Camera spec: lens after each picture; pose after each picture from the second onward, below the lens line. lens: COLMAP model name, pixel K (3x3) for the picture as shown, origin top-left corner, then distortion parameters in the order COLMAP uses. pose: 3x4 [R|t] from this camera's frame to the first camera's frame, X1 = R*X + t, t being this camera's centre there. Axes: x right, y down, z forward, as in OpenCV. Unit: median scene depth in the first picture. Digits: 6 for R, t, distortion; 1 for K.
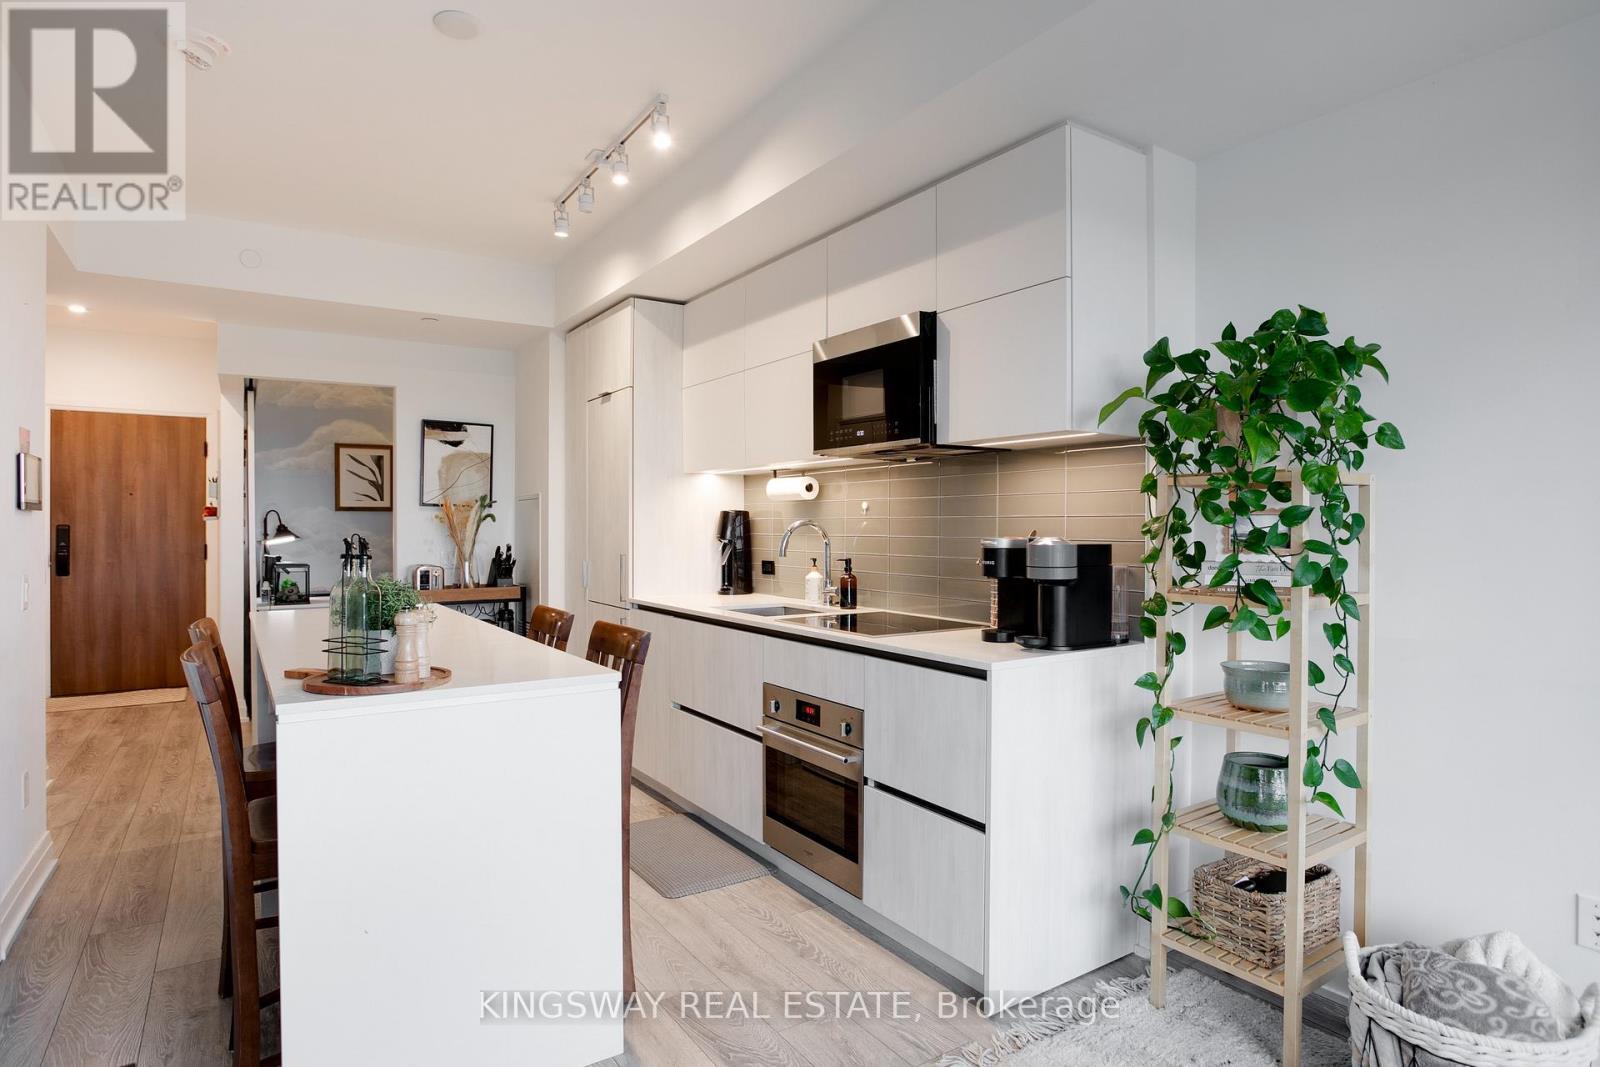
lens RADIAL K [[823.5, 0, 796.9], [0, 823.5, 523.6], [0, 0, 1]] dist [-0.019352, 0.011993]
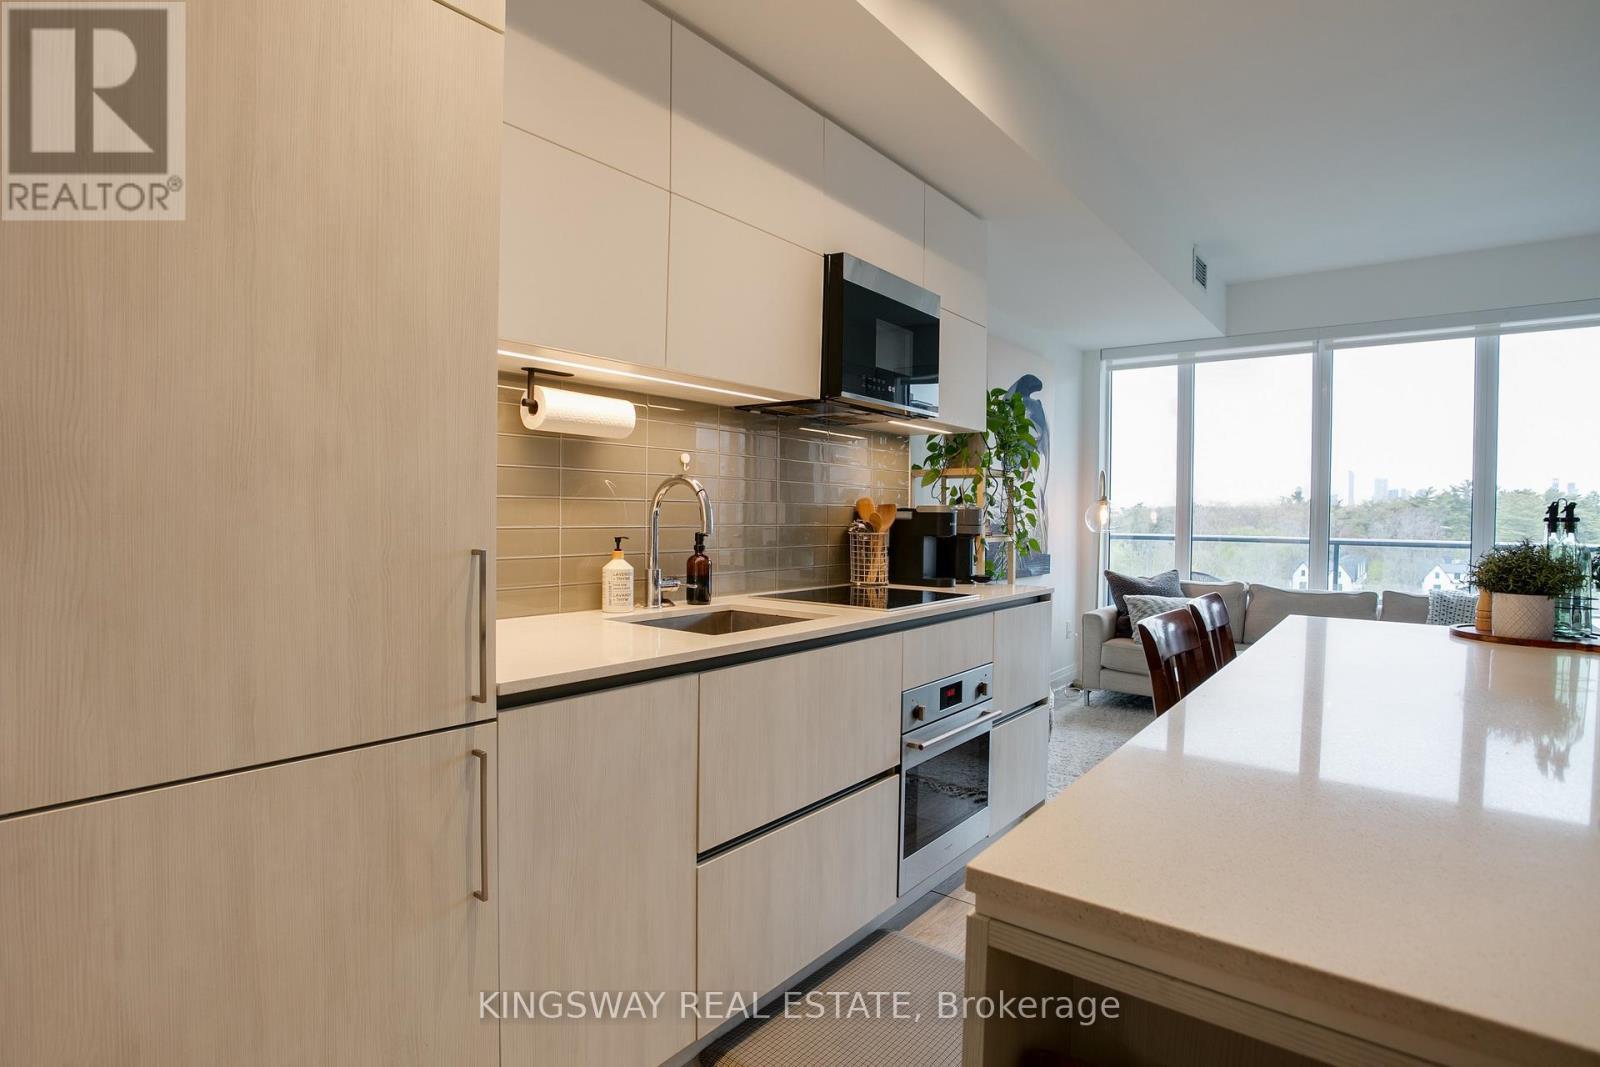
lens RADIAL K [[823.5, 0, 796.9], [0, 823.5, 523.6], [0, 0, 1]] dist [-0.019352, 0.011993]
pose [[-0.296387, -0.022516, 0.954803, -0.765504], [-0.021679, 0.999623, 0.016843, 0.025794], [-0.954822, -0.015708, -0.296763, 1.368982]]
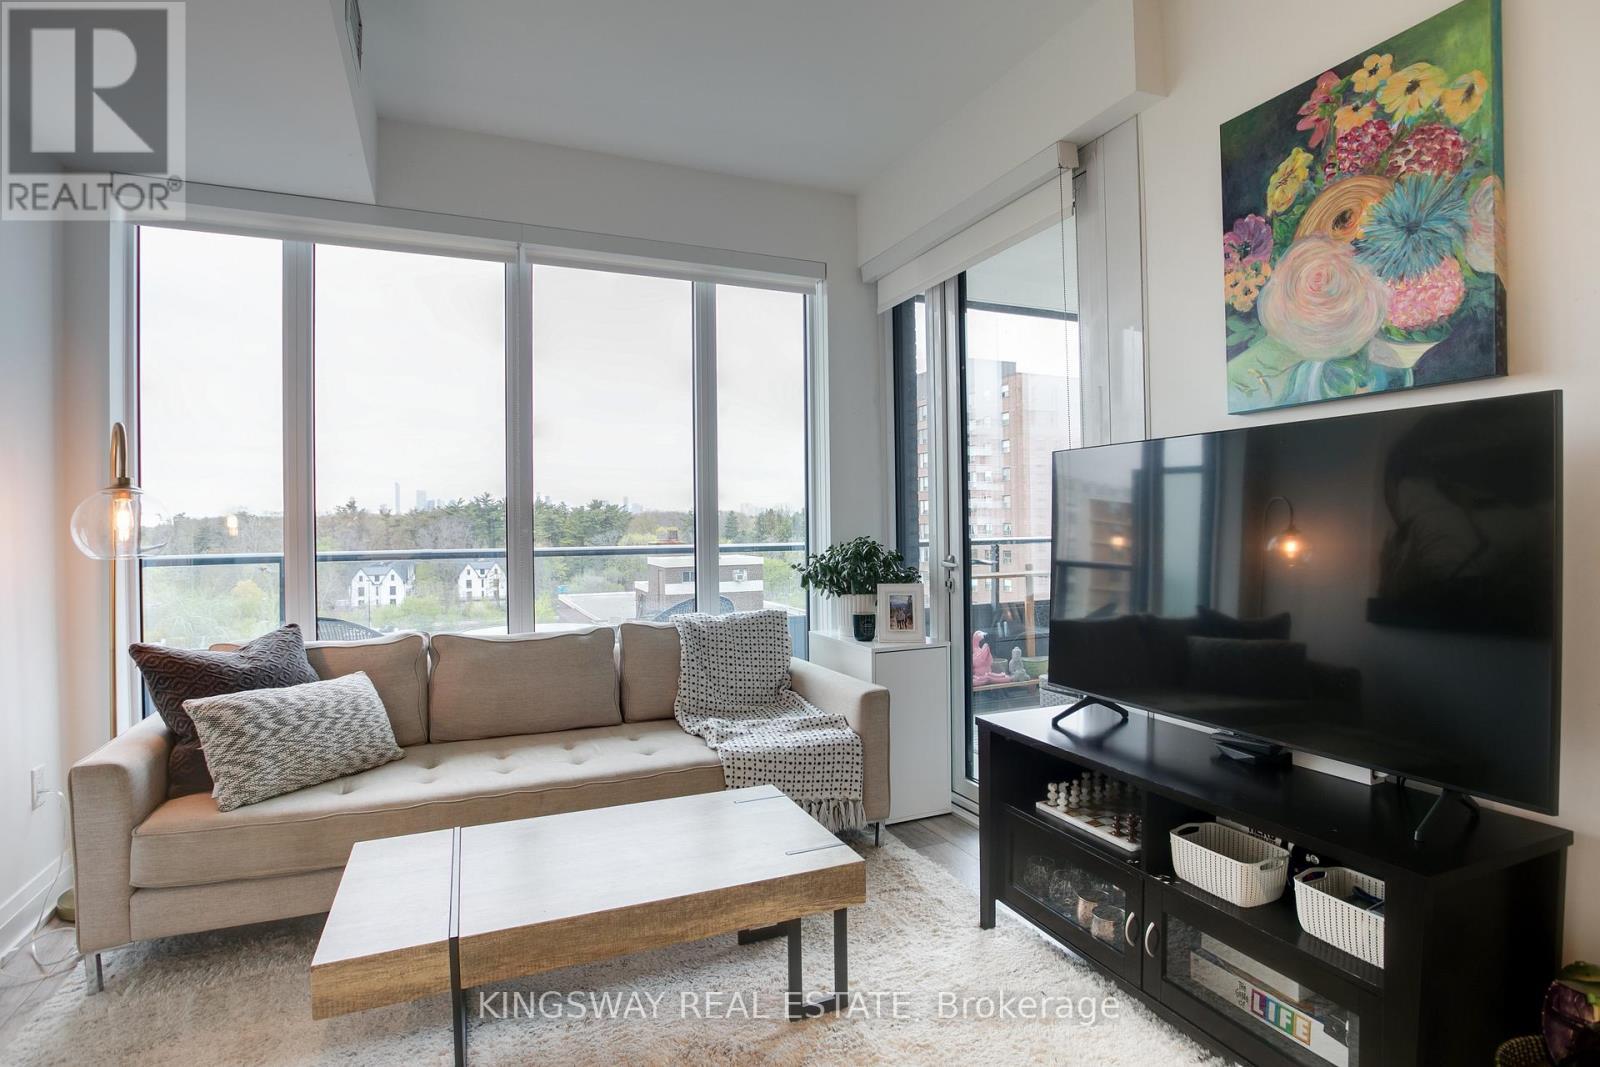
lens RADIAL K [[808.5, 0, 799.5], [0, 808.5, 531.5], [0, 0, 1]] dist [-0.079236, 0.036713]
pose [[-0.978904, 0.000067, 0.204321, -0.013032], [0.000766, 0.999994, 0.003342, 0.032850], [-0.204320, 0.003428, -0.978898, 0.774461]]
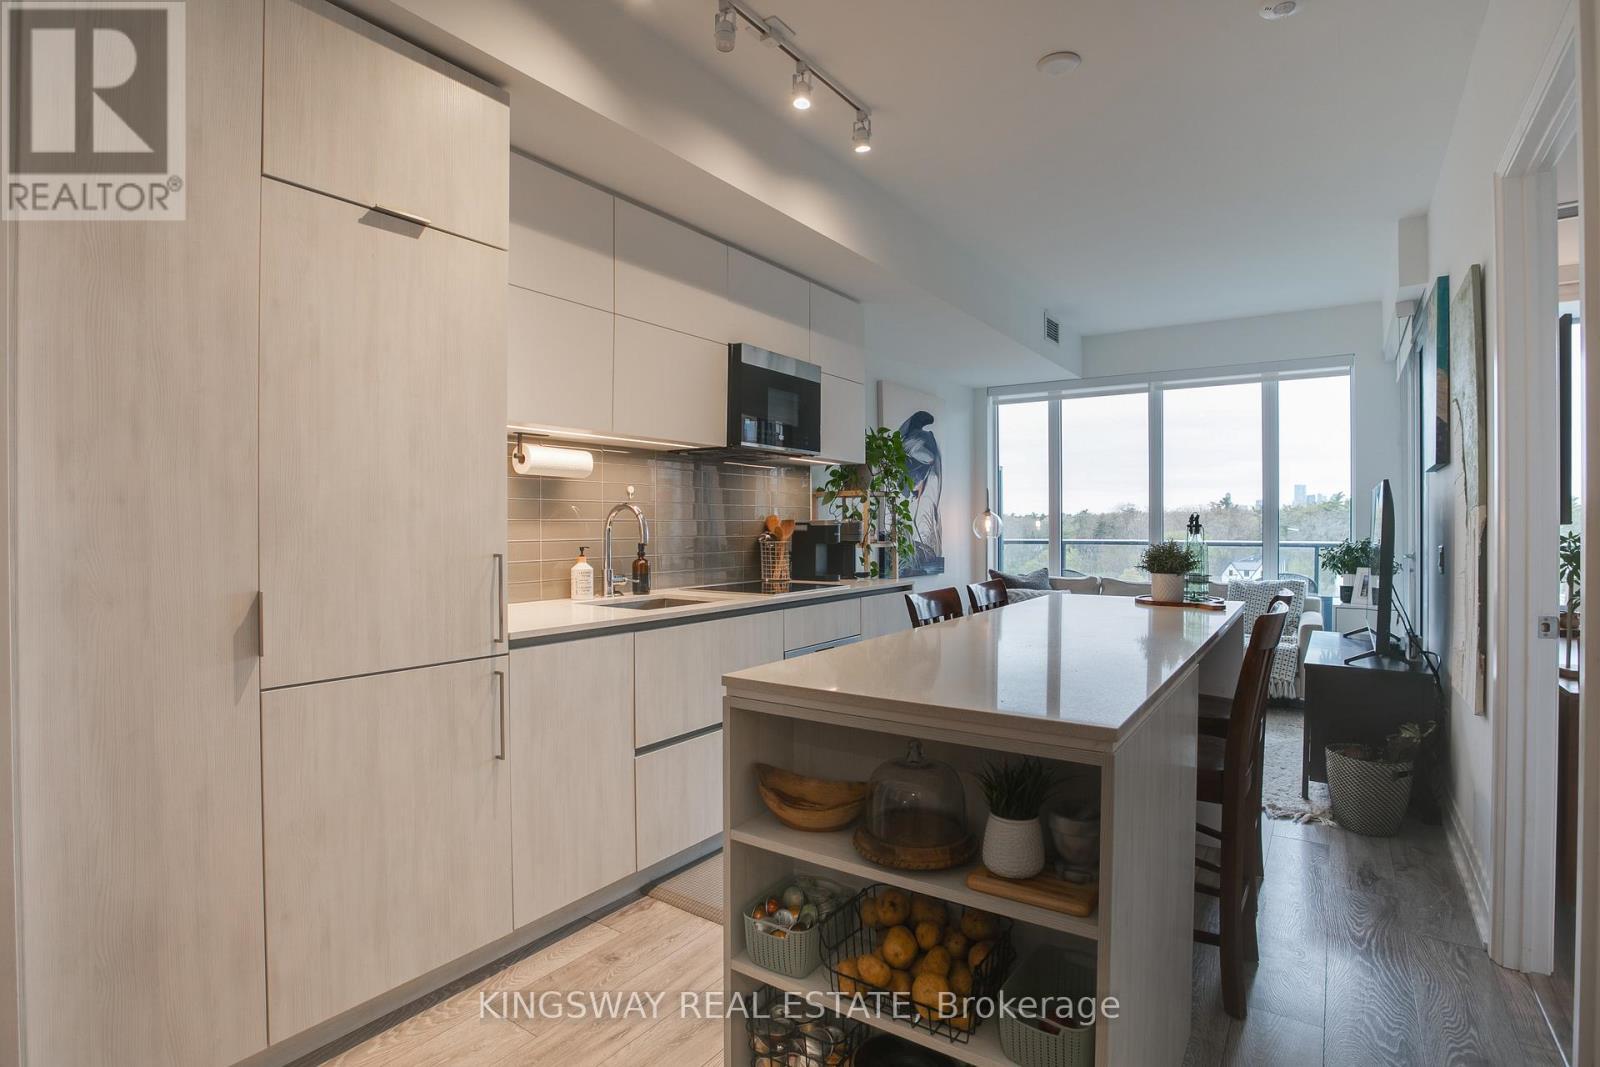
lens RADIAL K [[795.4, 0, 815.4], [0, 795.4, 525.2], [0, 0, 1]] dist [-0.041514, 0.033407]
pose [[-0.359404, -0.007541, 0.933152, -1.073424], [-0.008239, 0.999954, 0.004908, 0.018439], [-0.933146, -0.005925, -0.359449, 1.389224]]
